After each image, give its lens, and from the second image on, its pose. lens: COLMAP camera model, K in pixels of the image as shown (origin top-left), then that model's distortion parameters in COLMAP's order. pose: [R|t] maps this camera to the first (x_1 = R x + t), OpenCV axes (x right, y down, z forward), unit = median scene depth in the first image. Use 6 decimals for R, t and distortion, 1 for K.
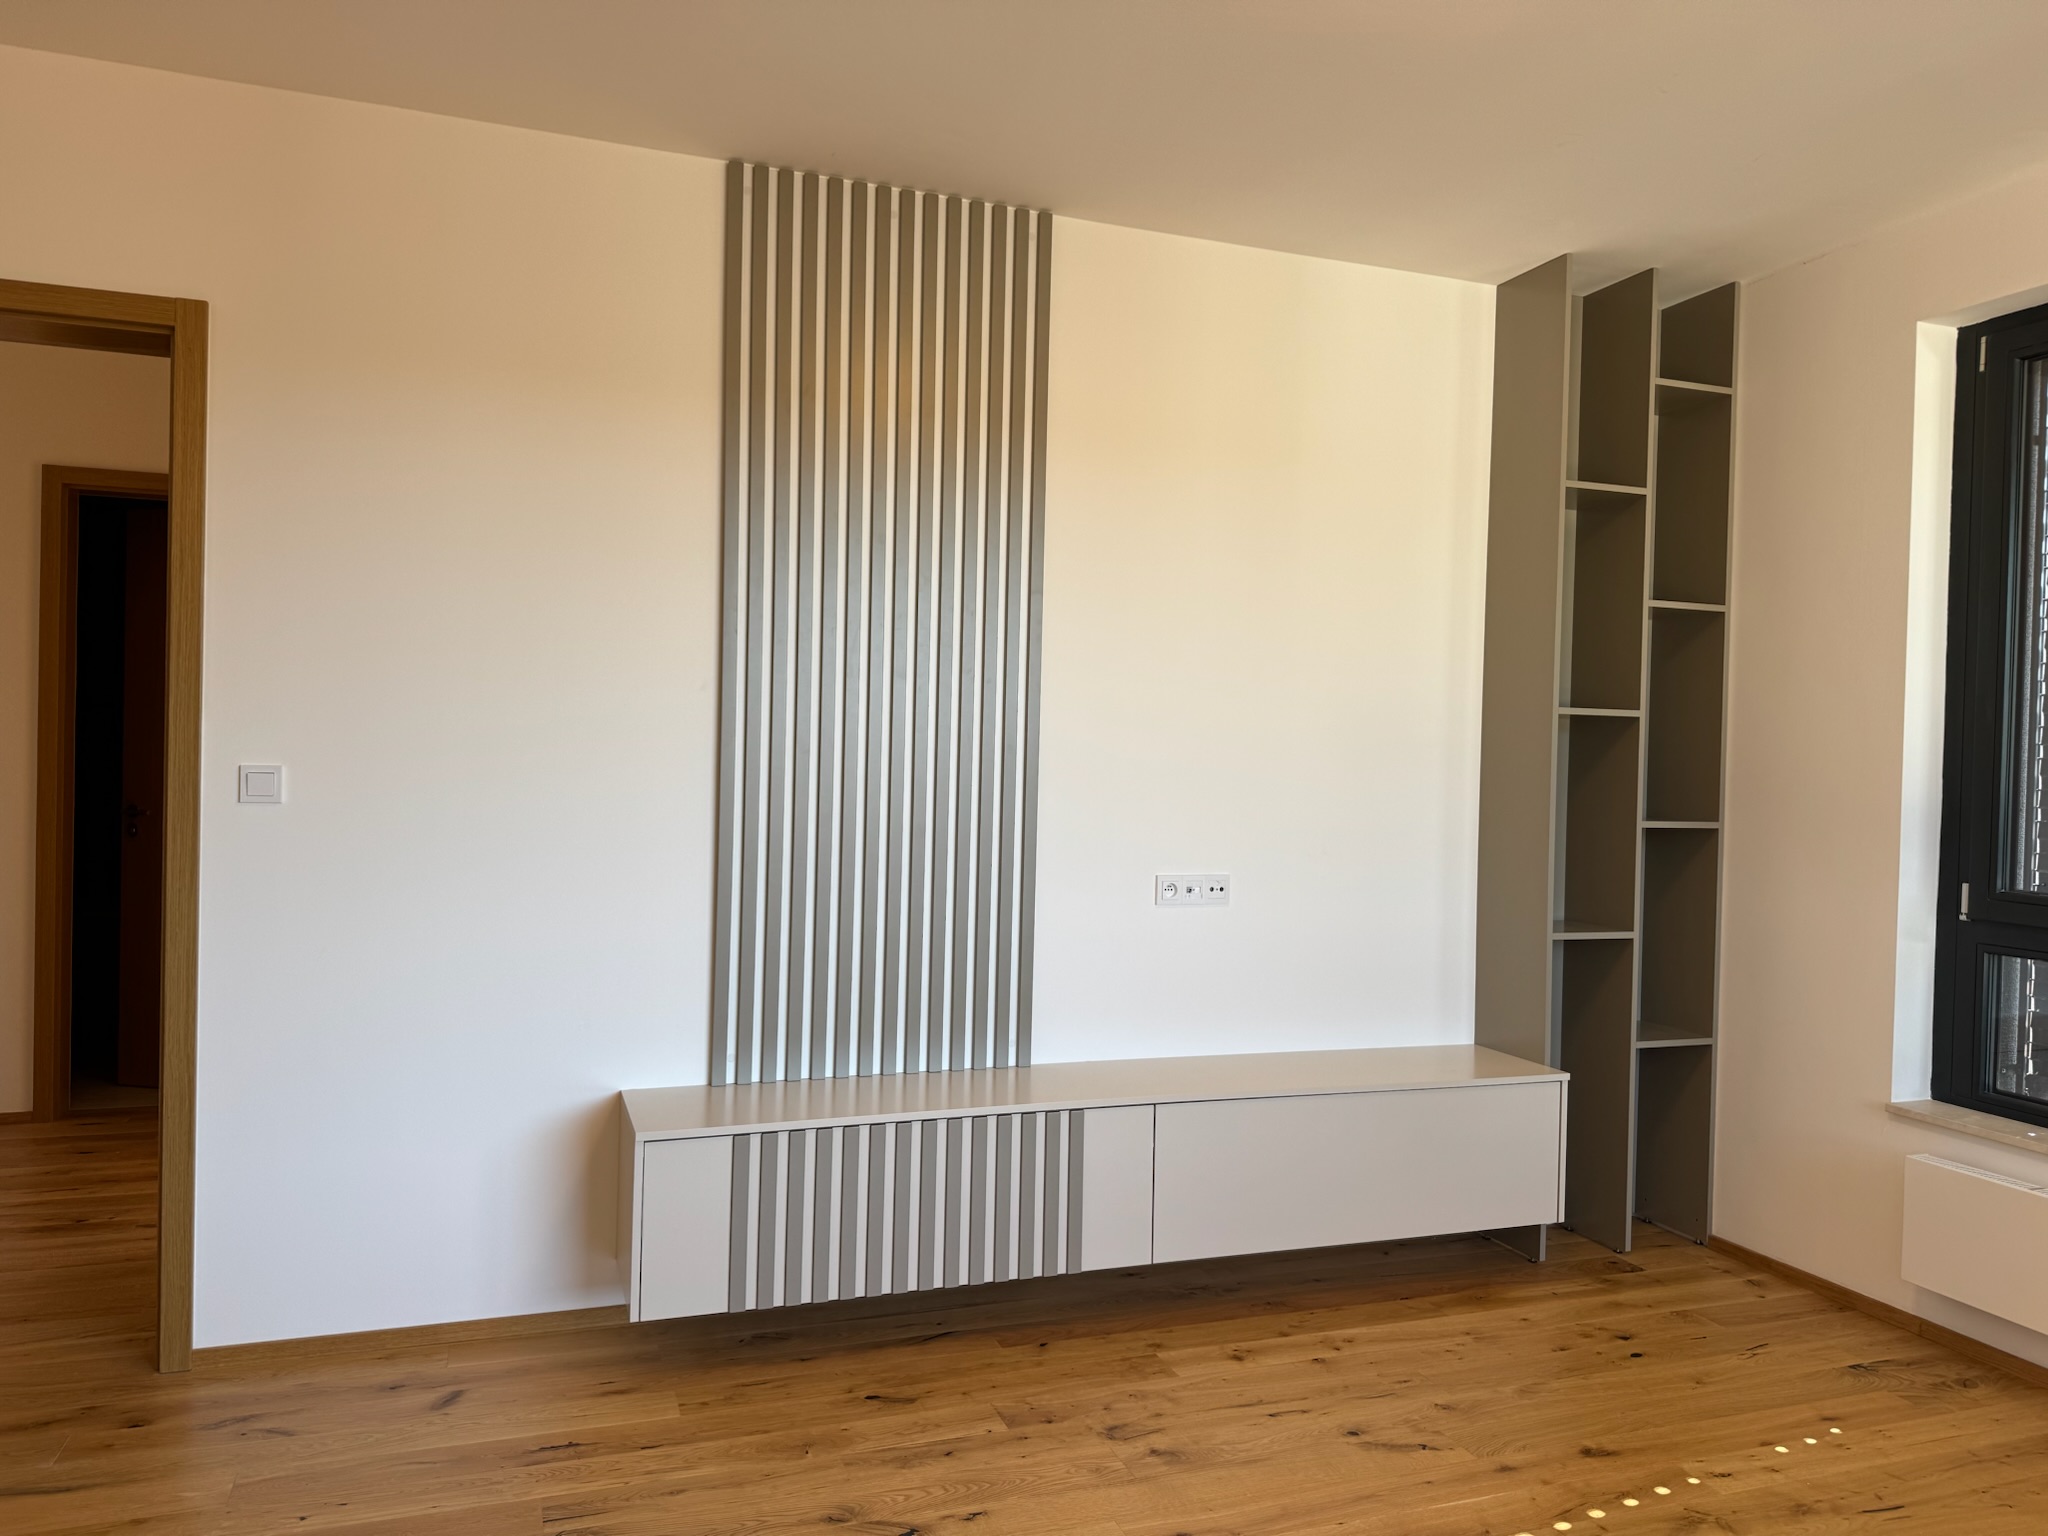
lens RADIAL K [[1444.4, 0, 1026.7], [0, 1444.4, 765.3], [0, 0, 1]] dist [0.009426, -0.013110]
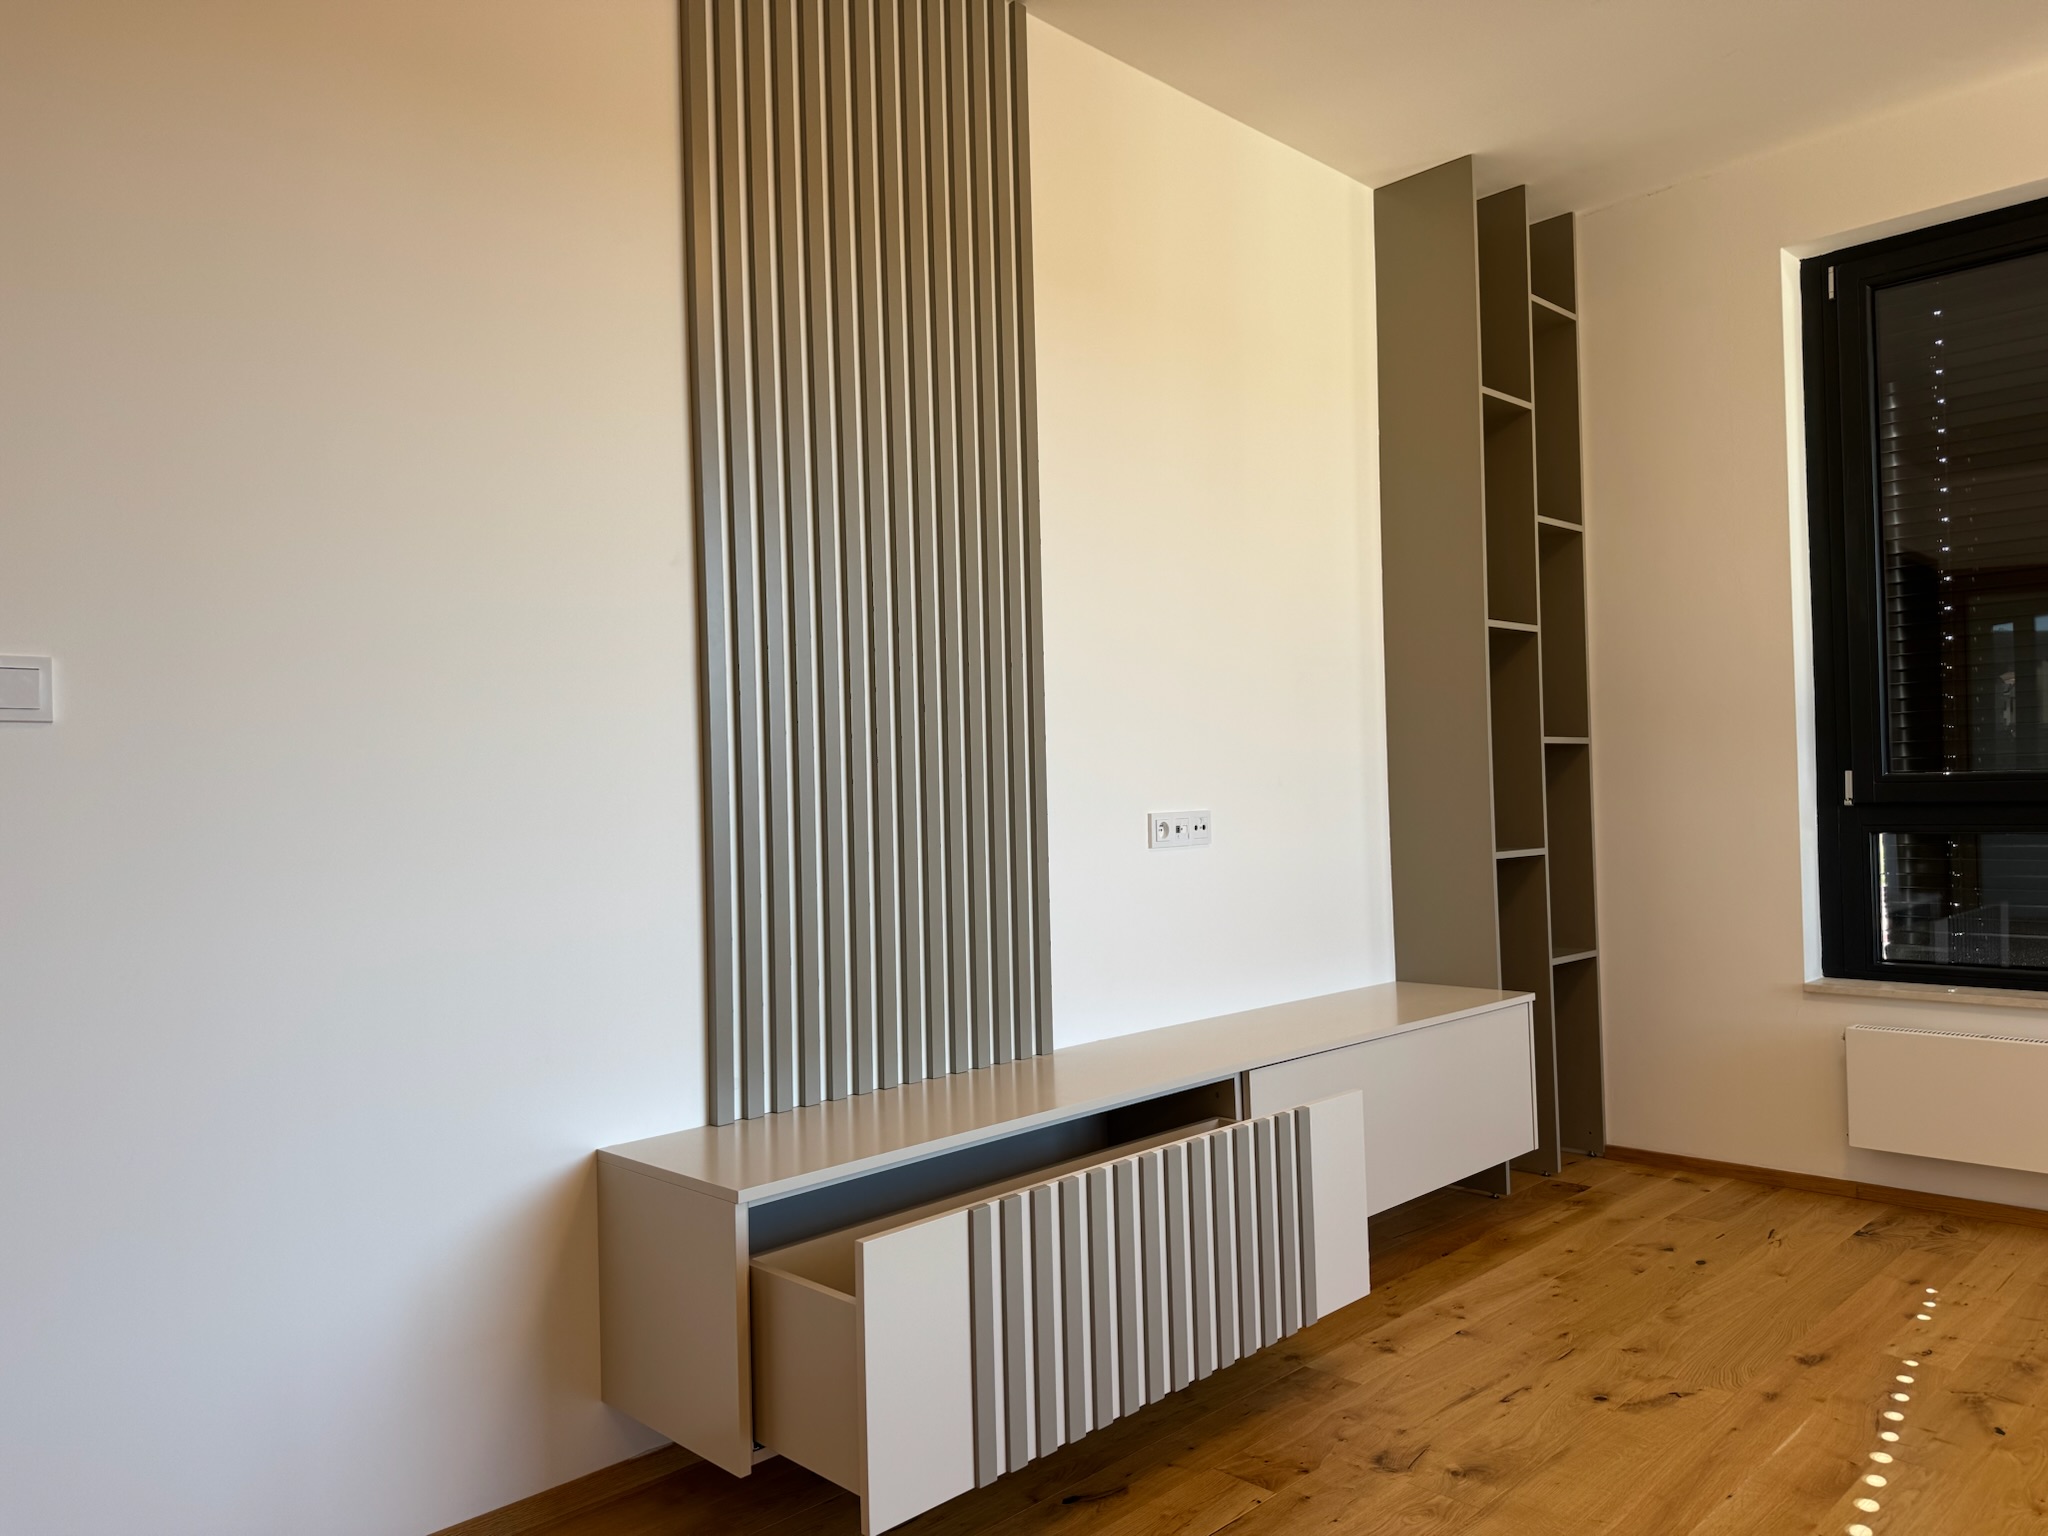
lens RADIAL K [[1445.3, 0, 1026.1], [0, 1445.3, 776.9], [0, 0, 1]] dist [0.002938, -0.003172]
pose [[0.907200, -0.043625, 0.418431, -0.366158], [0.052148, 0.998599, -0.008950, 0.065478], [-0.417454, 0.029940, 0.908204, 0.288023]]
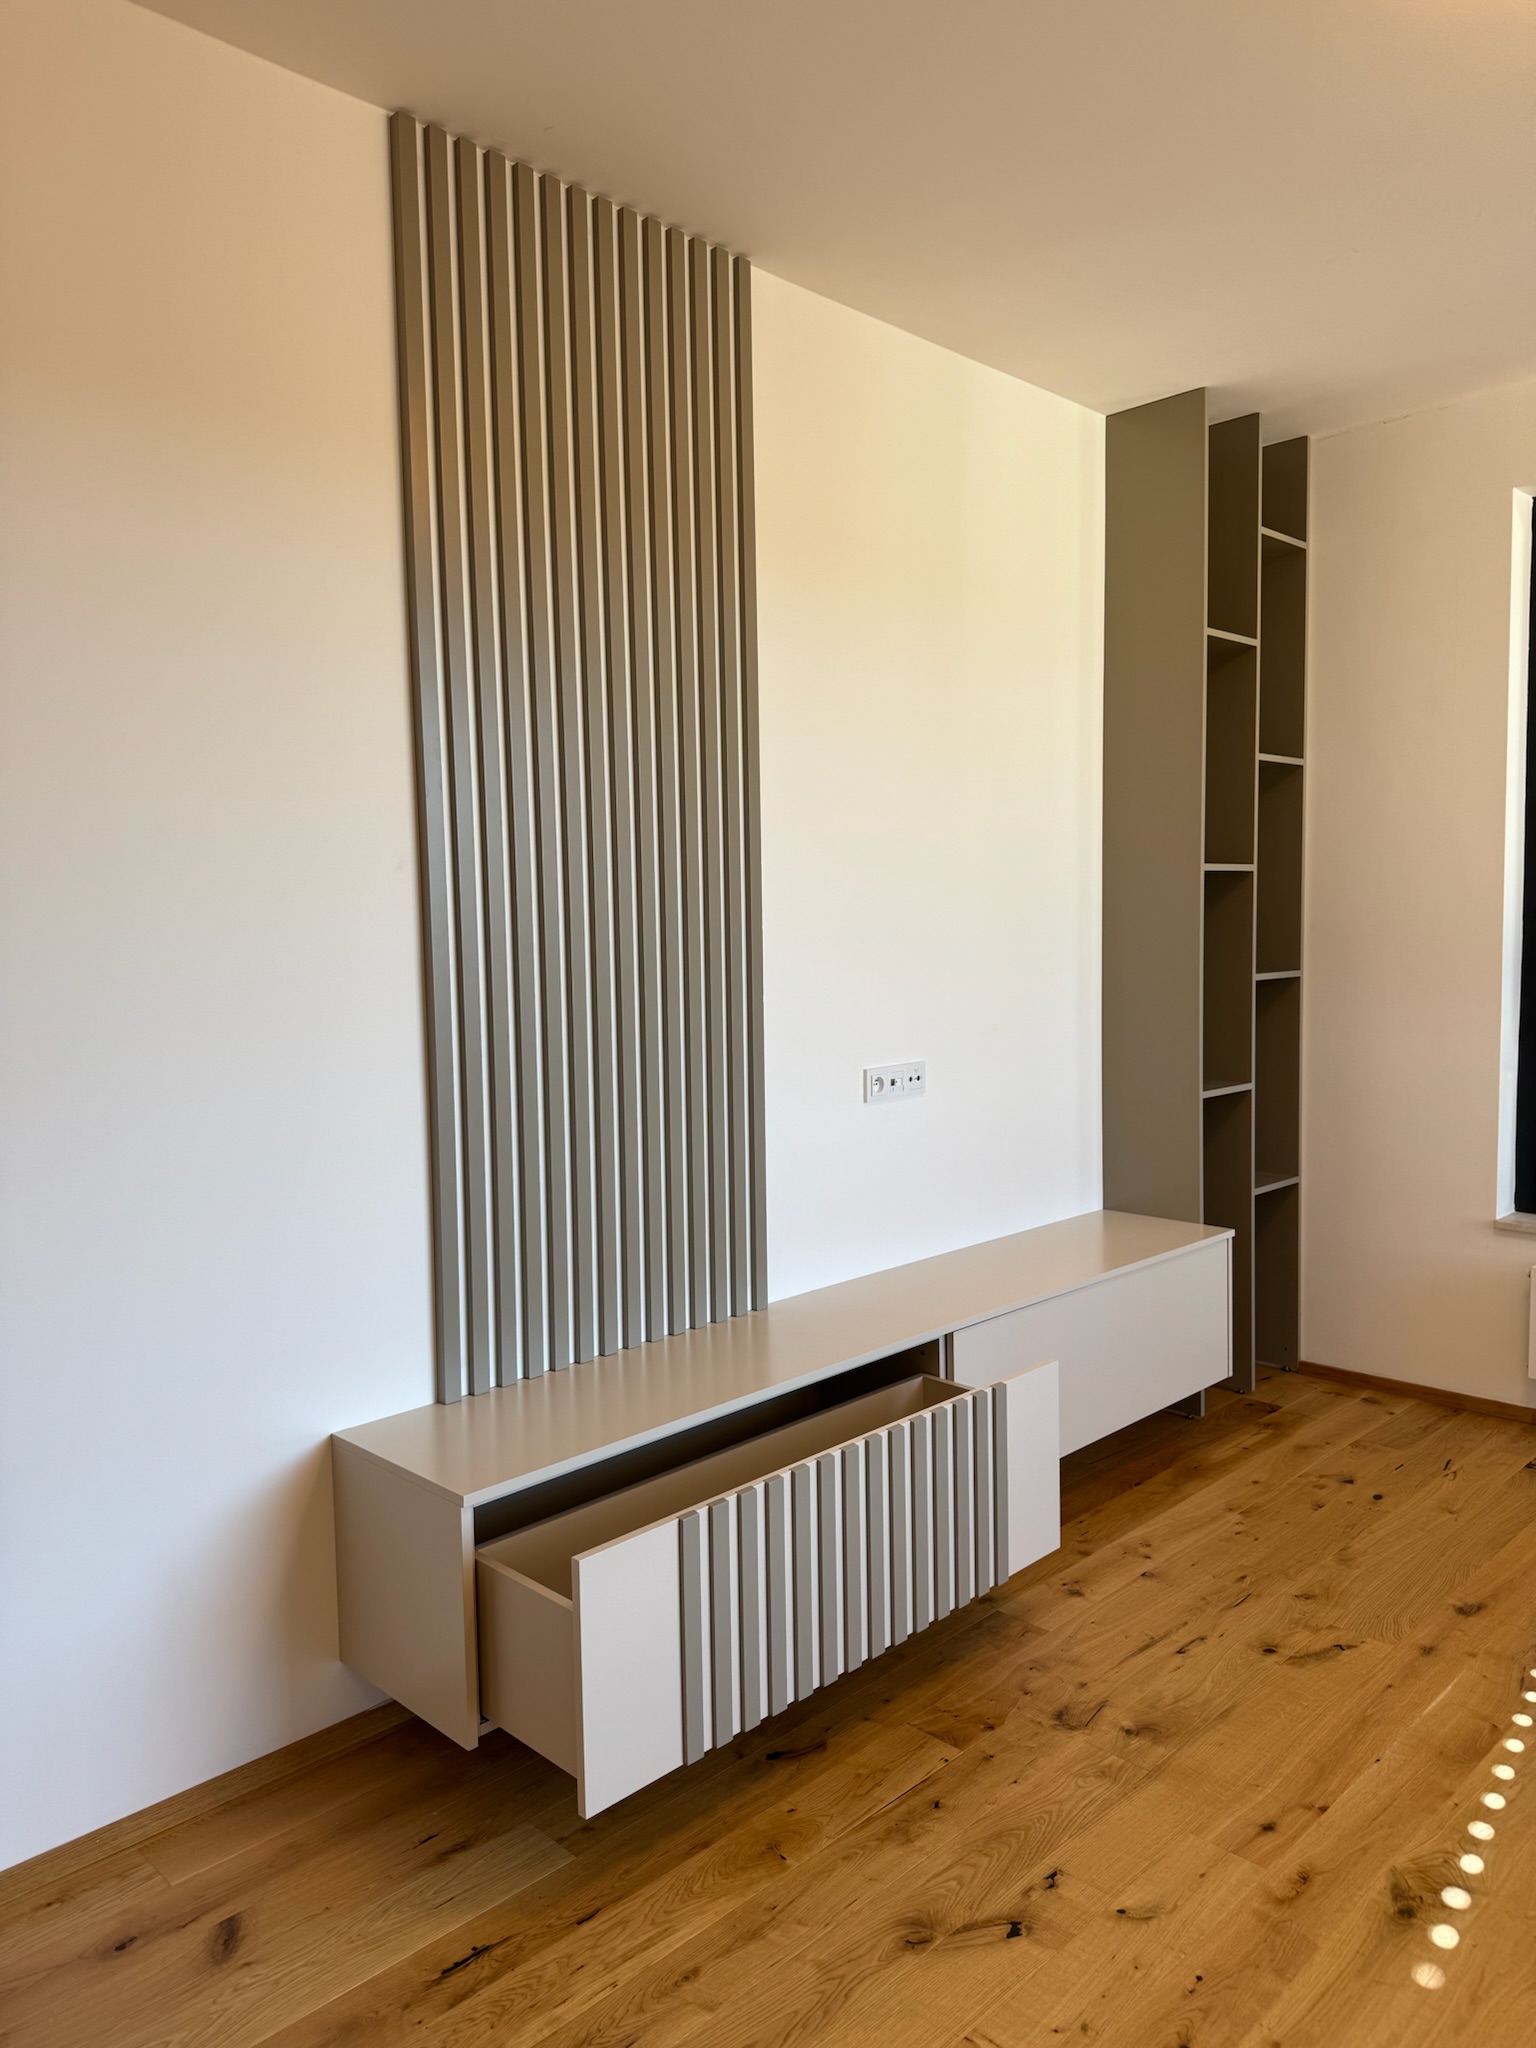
lens RADIAL K [[1449.0, 0, 768.0], [0, 1449.0, 1024.0], [0, 0, 1]] dist [0.003560, -0.004305]
pose [[0.905256, -0.072158, 0.418693, -0.363143], [0.041981, 0.995841, 0.080858, -0.026812], [-0.422786, -0.055621, 0.904521, 0.261031]]
